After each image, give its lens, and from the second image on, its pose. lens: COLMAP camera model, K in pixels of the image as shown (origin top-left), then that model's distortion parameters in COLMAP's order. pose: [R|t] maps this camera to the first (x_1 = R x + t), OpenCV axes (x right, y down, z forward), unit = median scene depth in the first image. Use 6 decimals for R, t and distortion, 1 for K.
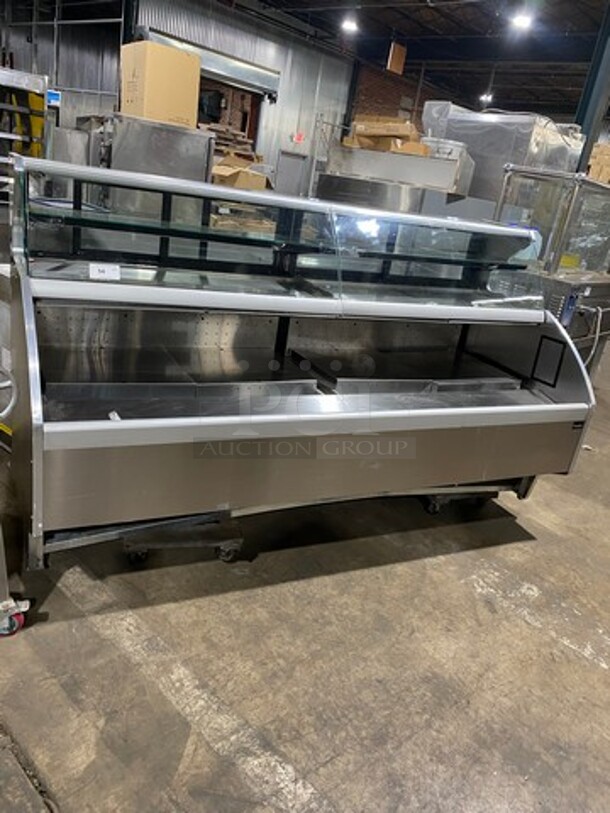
lens RADIAL K [[619.6, 0, 305.0], [0, 619.6, 406.5], [0, 0, 1]] dist [-0.000255, 0.000435]
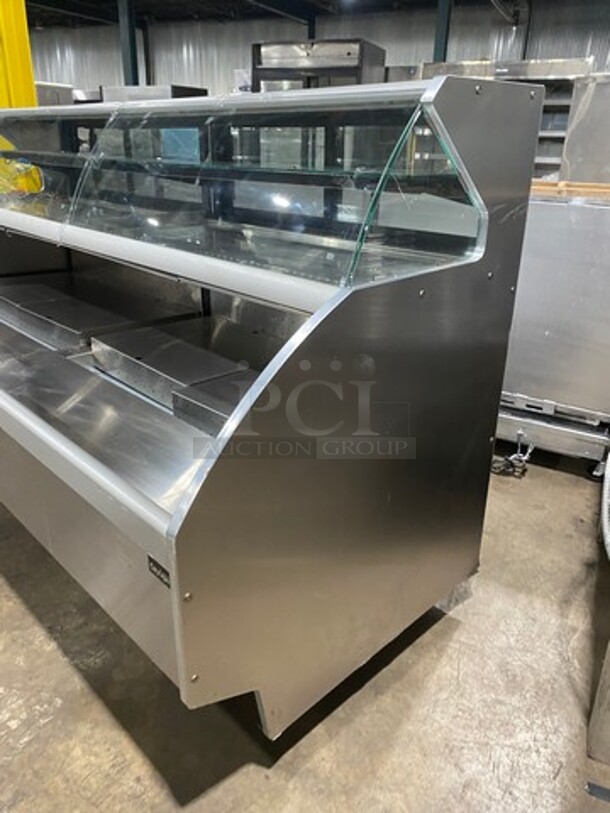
lens RADIAL K [[619.6, 0, 305.0], [0, 619.6, 406.5], [0, 0, 1]] dist [-0.000255, 0.000435]
pose [[0.287826, 0.241931, -0.926620, 0.776096], [-0.300145, 0.941606, 0.152613, -0.147682], [0.909433, 0.234195, 0.343633, 0.919807]]
